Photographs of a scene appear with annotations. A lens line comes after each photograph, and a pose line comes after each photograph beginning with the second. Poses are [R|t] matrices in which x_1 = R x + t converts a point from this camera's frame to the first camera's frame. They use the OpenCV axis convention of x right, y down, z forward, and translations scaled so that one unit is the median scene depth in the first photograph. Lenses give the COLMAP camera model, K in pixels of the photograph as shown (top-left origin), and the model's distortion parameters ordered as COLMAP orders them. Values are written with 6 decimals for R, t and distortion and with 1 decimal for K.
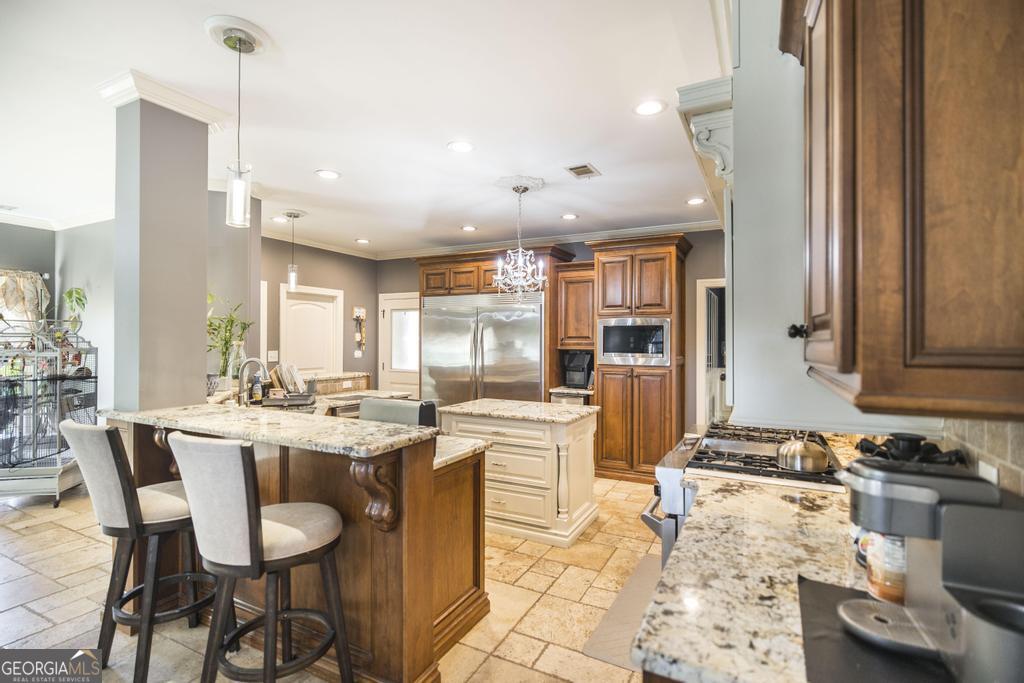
lens RADIAL K [[492.5, 0, 511.0], [0, 492.5, 339.1], [0, 0, 1]] dist [-0.002164, -0.000371]
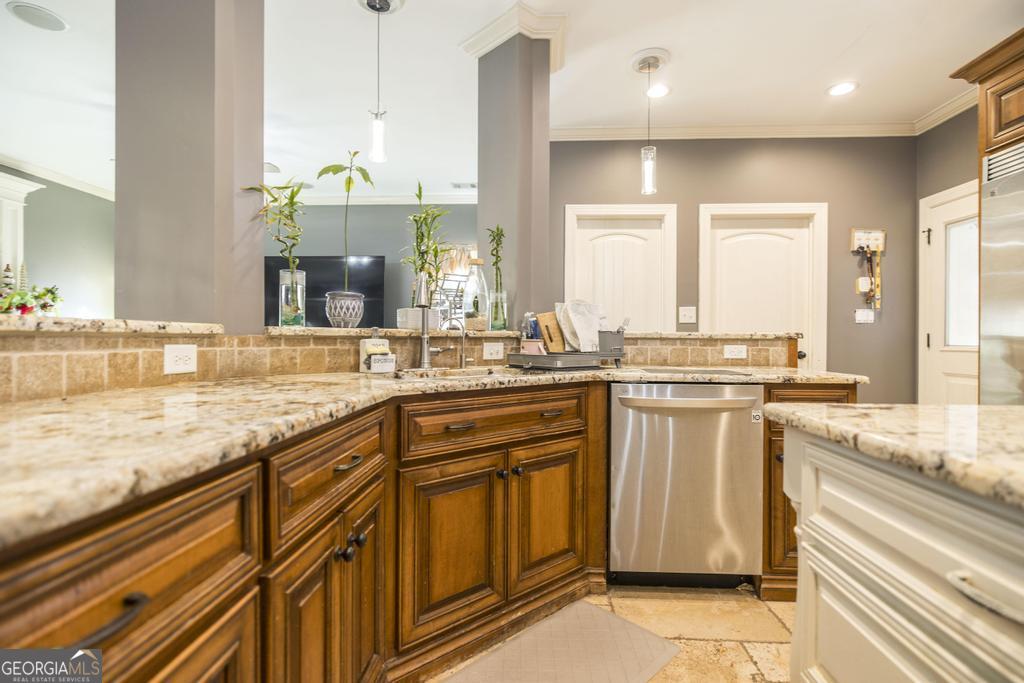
lens RADIAL K [[492.5, 0, 512.5], [0, 492.5, 341.1], [0, 0, 1]] dist [-0.002164, -0.000371]
pose [[0.410318, 0.002854, -0.911938, 0.027003], [-0.001975, 0.999996, 0.002241, 0.057889], [0.911940, 0.000881, 0.410322, 0.419928]]
